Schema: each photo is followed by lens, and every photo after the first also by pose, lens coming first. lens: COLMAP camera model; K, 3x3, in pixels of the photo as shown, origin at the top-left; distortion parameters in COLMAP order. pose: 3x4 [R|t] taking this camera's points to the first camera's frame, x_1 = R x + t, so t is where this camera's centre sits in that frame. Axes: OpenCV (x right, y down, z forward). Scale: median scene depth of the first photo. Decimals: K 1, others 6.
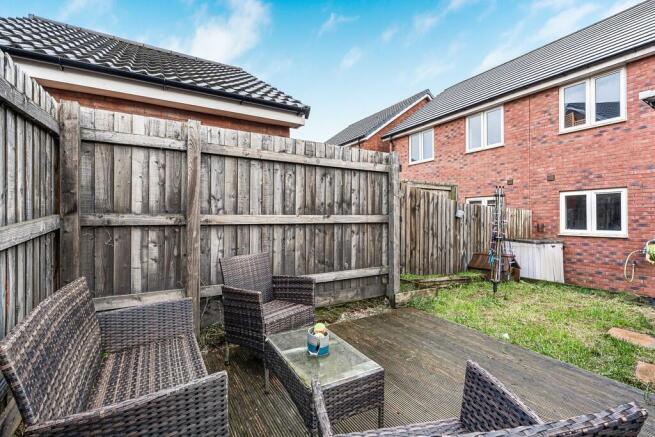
lens RADIAL K [[287.2, 0, 327.8], [0, 287.2, 216.5], [0, 0, 1]] dist [-0.009414, 0.000526]
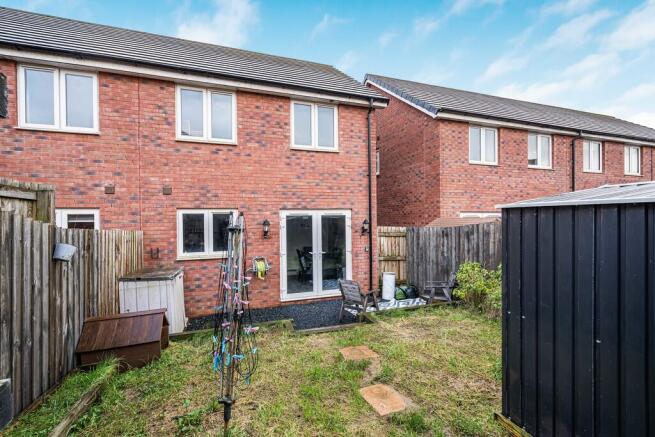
lens RADIAL K [[287.2, 0, 329.9], [0, 287.2, 221.7], [0, 0, 1]] dist [-0.009414, 0.000526]
pose [[0.186695, -0.004144, 0.982409, 0.070424], [0.006848, 0.999972, 0.002917, -0.050391], [-0.982394, 0.006183, 0.186719, 0.418689]]
